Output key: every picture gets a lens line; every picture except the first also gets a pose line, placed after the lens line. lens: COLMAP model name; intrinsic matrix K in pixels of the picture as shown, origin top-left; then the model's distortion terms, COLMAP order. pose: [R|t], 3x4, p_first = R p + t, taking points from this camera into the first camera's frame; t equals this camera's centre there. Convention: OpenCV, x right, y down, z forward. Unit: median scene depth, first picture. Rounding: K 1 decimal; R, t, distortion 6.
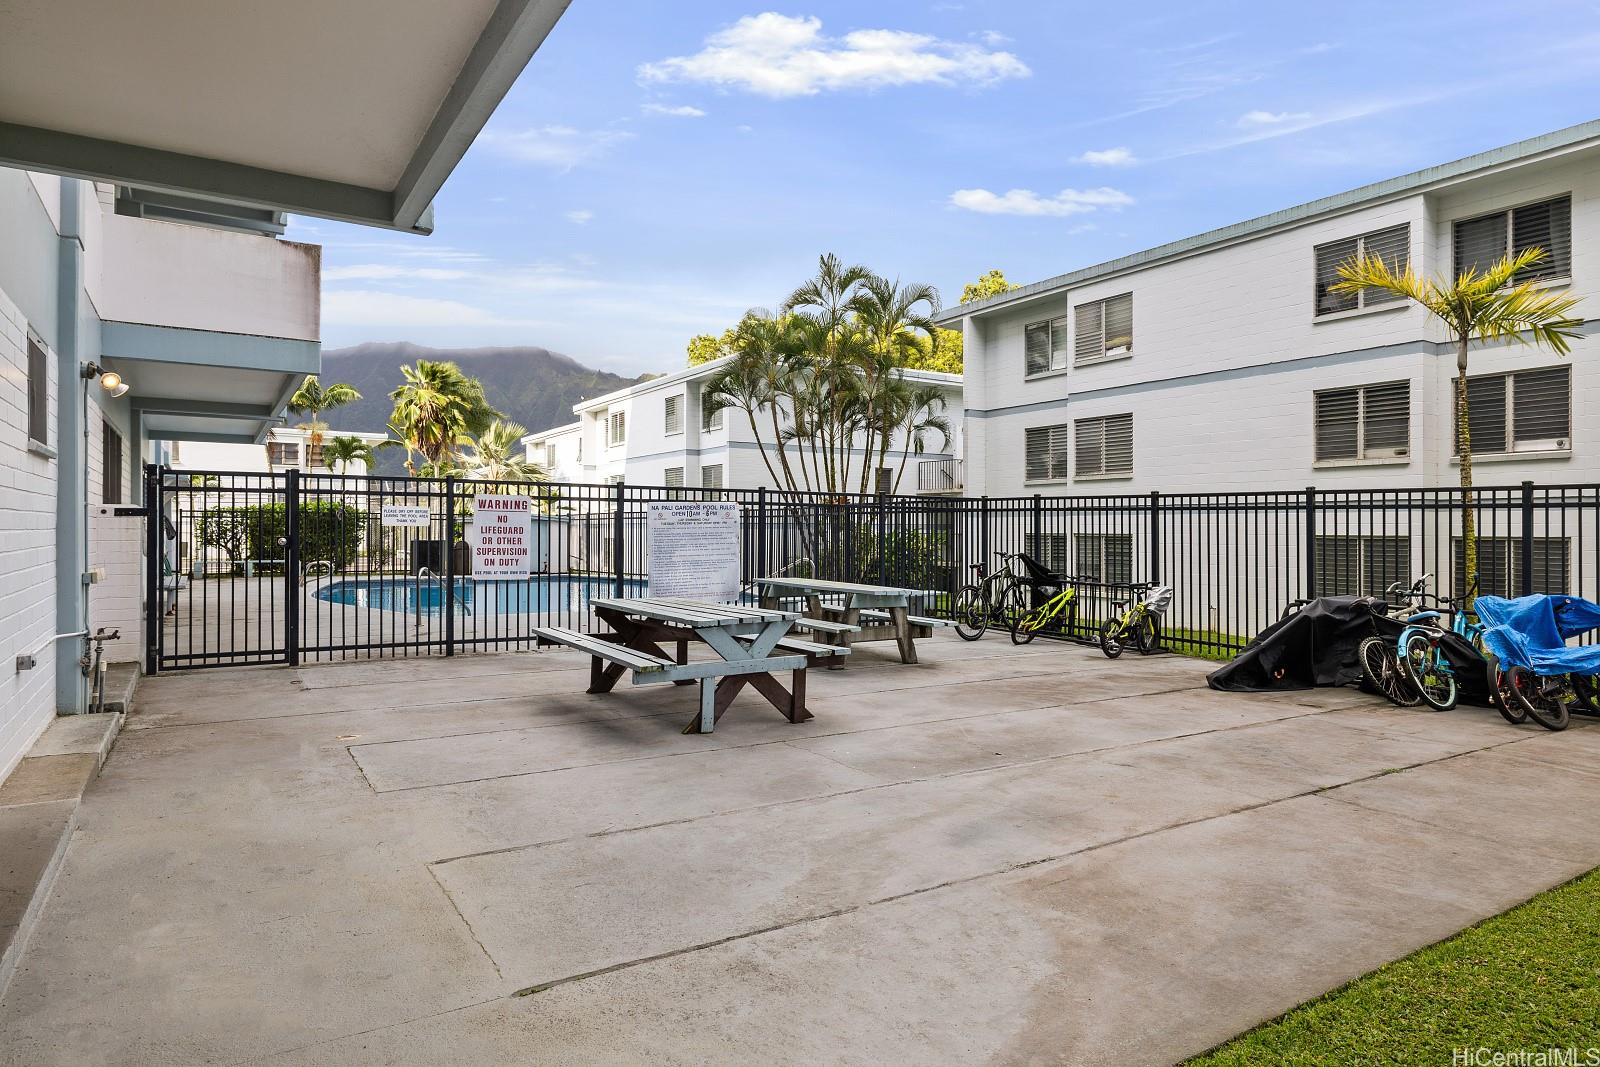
lens RADIAL K [[963.8, 0, 801.7], [0, 963.8, 528.4], [0, 0, 1]] dist [-0.004276, -0.000628]
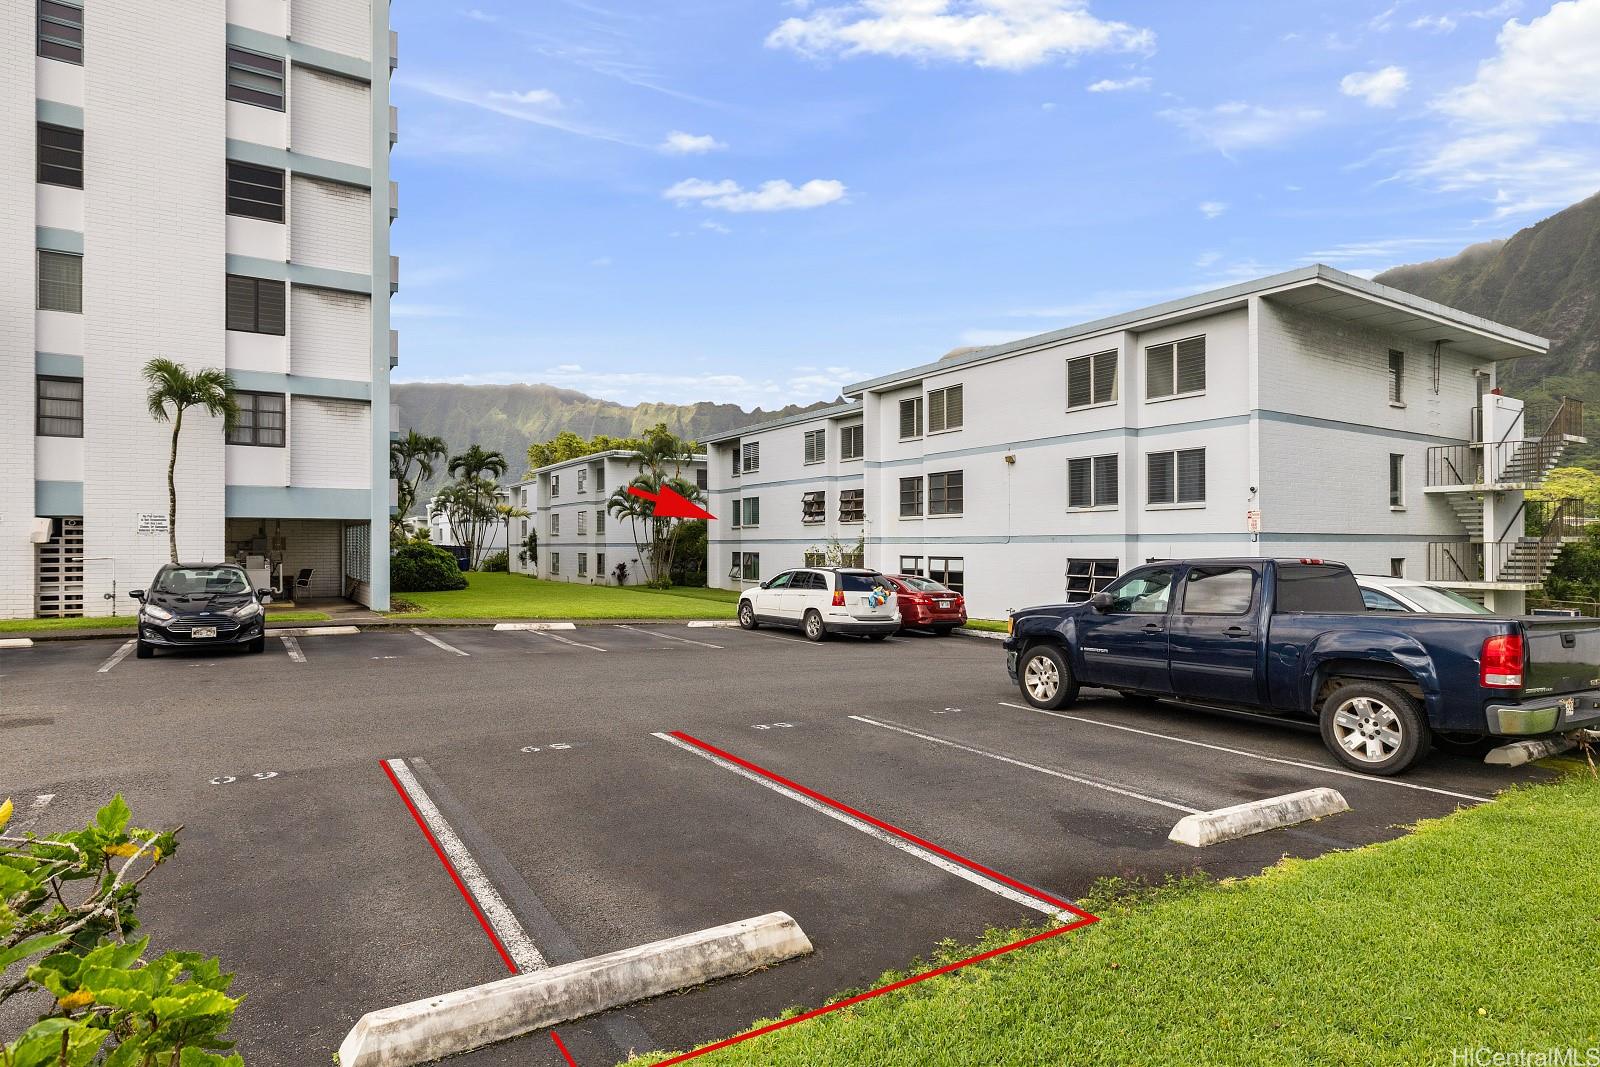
lens RADIAL K [[876.6, 0, 799.8], [0, 876.6, 543.6], [0, 0, 1]] dist [0.000349, -0.000046]
pose [[0.999947, 0.009957, 0.002617, 0.137084], [-0.009924, 0.999874, -0.012352, 0.003370], [-0.002740, 0.012326, 0.999920, -0.320556]]
